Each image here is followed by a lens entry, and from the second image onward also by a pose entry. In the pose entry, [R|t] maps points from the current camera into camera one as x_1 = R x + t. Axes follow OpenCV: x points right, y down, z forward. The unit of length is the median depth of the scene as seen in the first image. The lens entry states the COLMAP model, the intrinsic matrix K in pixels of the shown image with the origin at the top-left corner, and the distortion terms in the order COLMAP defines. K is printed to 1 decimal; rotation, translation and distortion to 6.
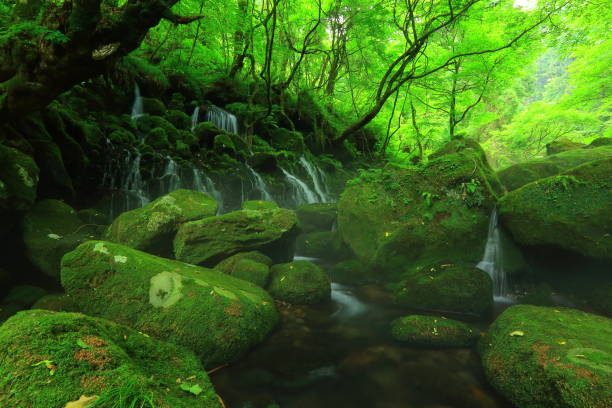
lens RADIAL K [[308.1, 0, 306.0], [0, 308.1, 204.0], [0, 0, 1]] dist [-0.055066, 0.024750]
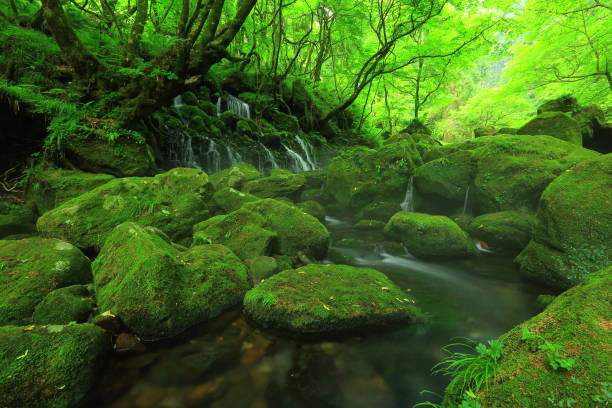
lens RADIAL K [[295.7, 0, 304.0], [0, 295.7, 202.3], [0, 0, 1]] dist [-0.050093, 0.016725]
pose [[0.998477, -0.000669, 0.055168, -0.058828], [-0.005217, 0.994301, 0.106479, -0.002481], [-0.054925, -0.106605, 0.992783, -0.319327]]
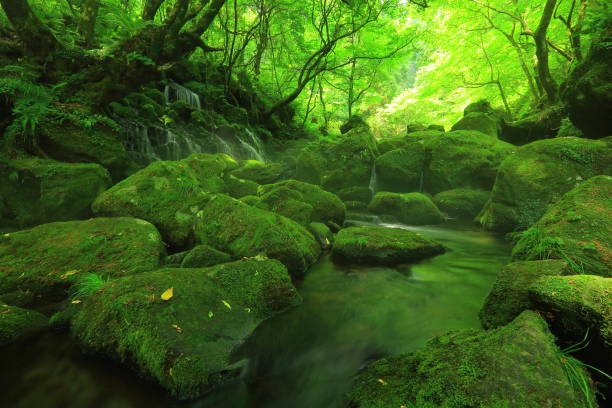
lens RADIAL K [[308.1, 0, 306.0], [0, 308.1, 204.0], [0, 0, 1]] dist [-0.055066, 0.024750]
pose [[0.949134, -0.041796, 0.312086, -0.215443], [0.004900, 0.992992, 0.118084, 0.016729], [-0.314834, -0.110548, 0.942687, -0.379250]]
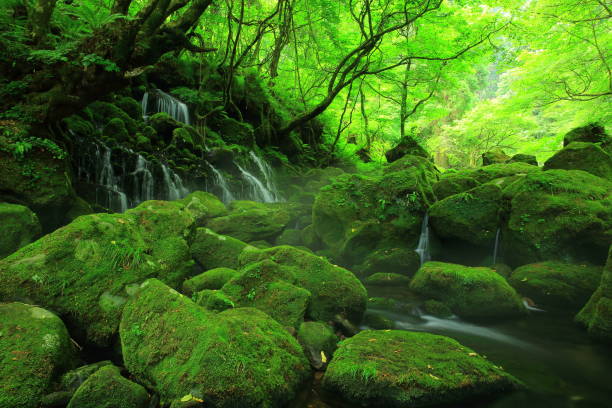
lens RADIAL K [[435.1, 0, 306.4], [0, 435.1, 206.3], [0, 0, 1]] dist [-0.100475, 0.079627]
pose [[0.972097, 0.028115, 0.232887, -0.170753], [-0.032756, 0.999334, 0.016082, -0.013192], [-0.232280, -0.023262, 0.972371, -0.356347]]
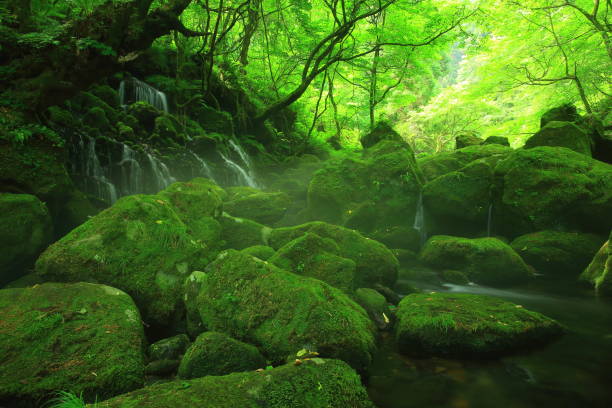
lens RADIAL K [[438.9, 0, 306.0], [0, 438.9, 207.1], [0, 0, 1]] dist [-0.096638, 0.077456]
pose [[0.946879, -0.012792, 0.321334, -0.247959], [0.001445, 0.999368, 0.035527, 0.003823], [-0.321586, -0.033176, 0.946299, -0.351650]]
